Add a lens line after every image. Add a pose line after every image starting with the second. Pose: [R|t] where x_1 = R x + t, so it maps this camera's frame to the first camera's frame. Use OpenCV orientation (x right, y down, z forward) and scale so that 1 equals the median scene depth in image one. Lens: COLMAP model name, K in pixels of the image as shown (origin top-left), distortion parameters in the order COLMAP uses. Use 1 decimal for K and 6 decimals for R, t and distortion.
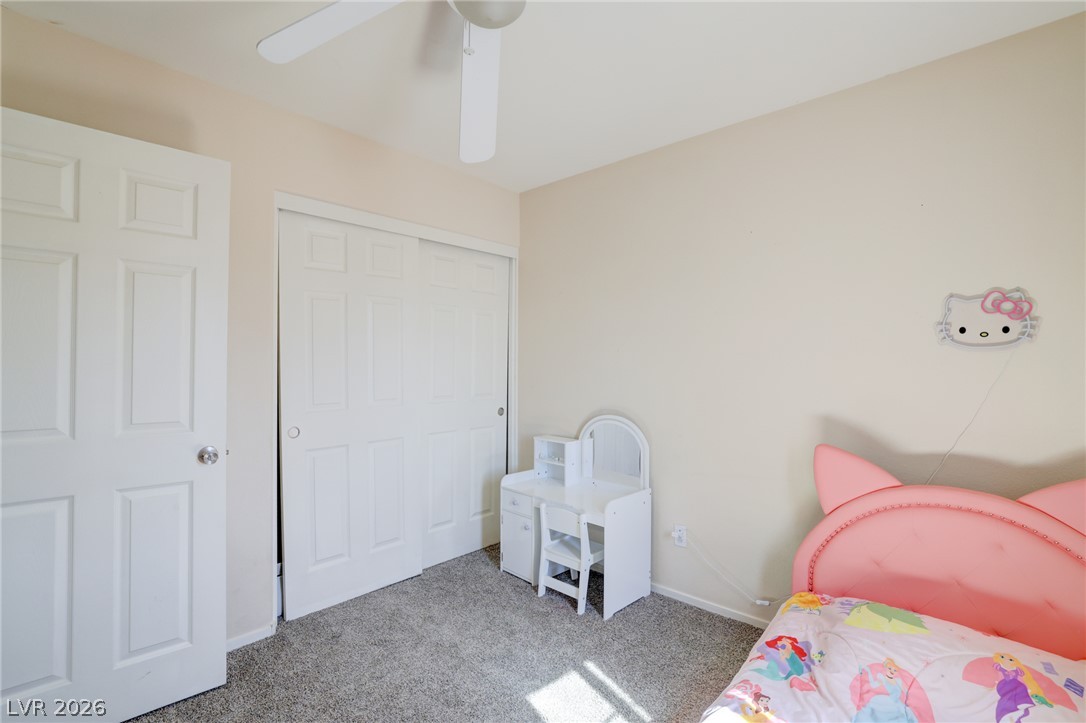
lens RADIAL K [[494.3, 0, 541.3], [0, 494.3, 364.6], [0, 0, 1]] dist [-0.032699, 0.010930]
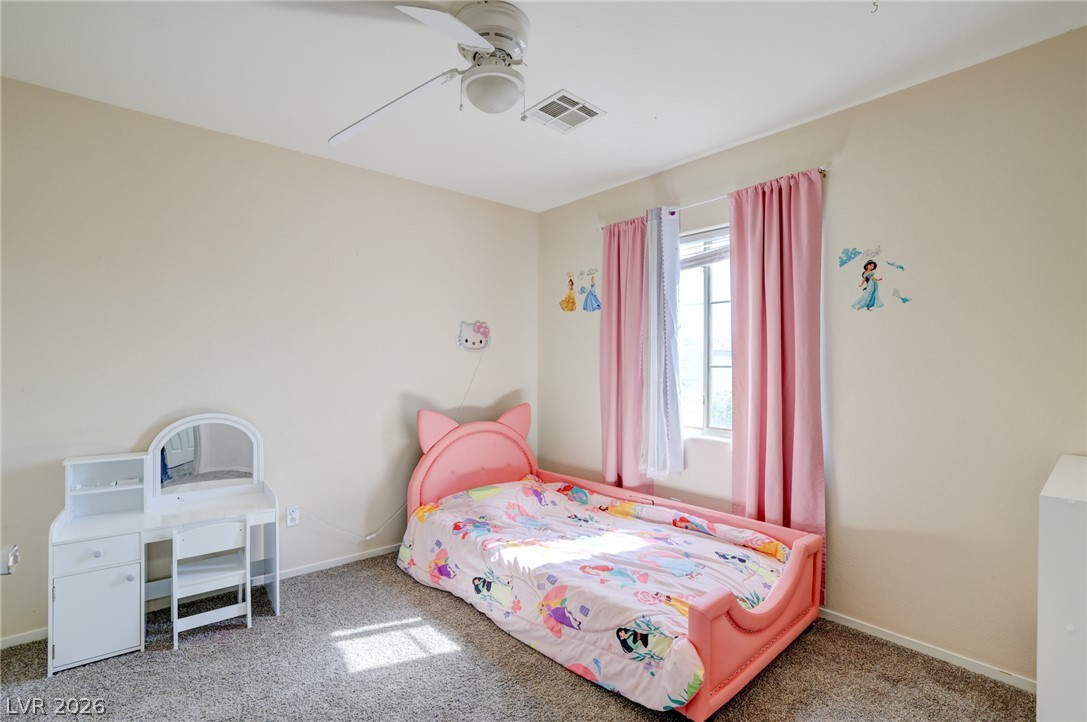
lens RADIAL K [[494.8, 0, 540.4], [0, 494.8, 359.8], [0, 0, 1]] dist [-0.032699, 0.010930]
pose [[0.131369, 0.007902, 0.991302, -1.055500], [0.002134, 0.999964, -0.008254, 0.021455], [-0.991331, 0.003200, 0.131347, 0.472394]]
